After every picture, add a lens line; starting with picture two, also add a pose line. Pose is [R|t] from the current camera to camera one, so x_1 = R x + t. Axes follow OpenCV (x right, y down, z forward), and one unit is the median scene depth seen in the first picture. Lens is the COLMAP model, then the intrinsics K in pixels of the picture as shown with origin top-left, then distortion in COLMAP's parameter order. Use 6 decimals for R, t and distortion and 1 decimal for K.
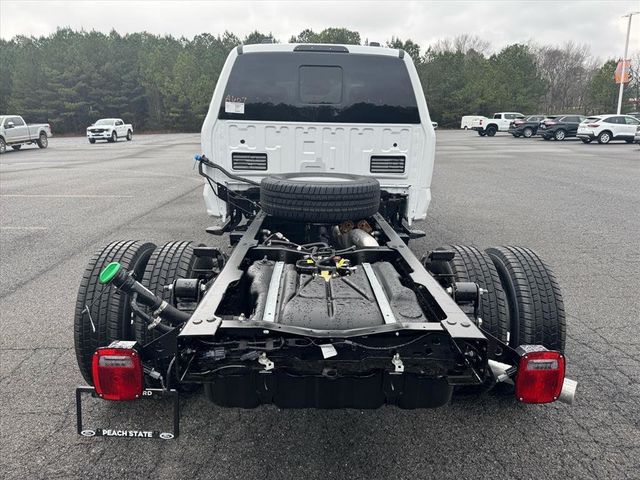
lens RADIAL K [[452.3, 0, 321.3], [0, 452.3, 243.6], [0, 0, 1]] dist [0.017601, -0.017119]
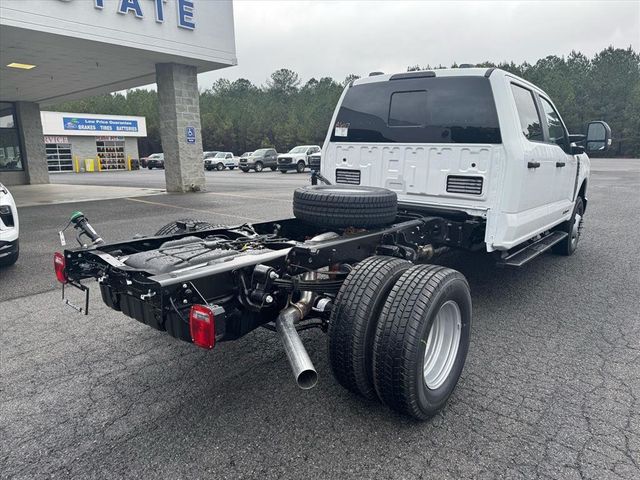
lens RADIAL K [[452.3, 0, 316.8], [0, 452.3, 239.3], [0, 0, 1]] dist [0.017601, -0.017119]
pose [[0.762364, 0.124330, -0.635093, 0.546928], [-0.165186, 0.986249, -0.005214, -0.001477], [0.625712, 0.108883, 0.772418, 0.060453]]
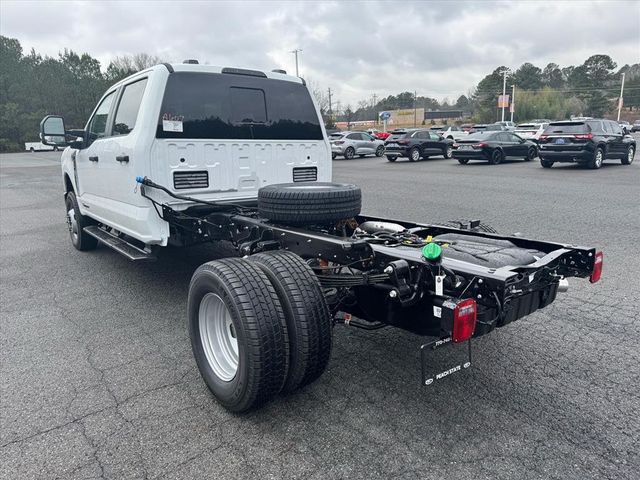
lens RADIAL K [[452.3, 0, 325.3], [0, 452.3, 239.3], [0, 0, 1]] dist [0.017601, -0.017119]
pose [[0.802027, -0.143180, 0.579872, -0.517609], [0.170099, 0.985394, 0.008043, -0.011366], [-0.572555, 0.092185, 0.814668, 0.037902]]
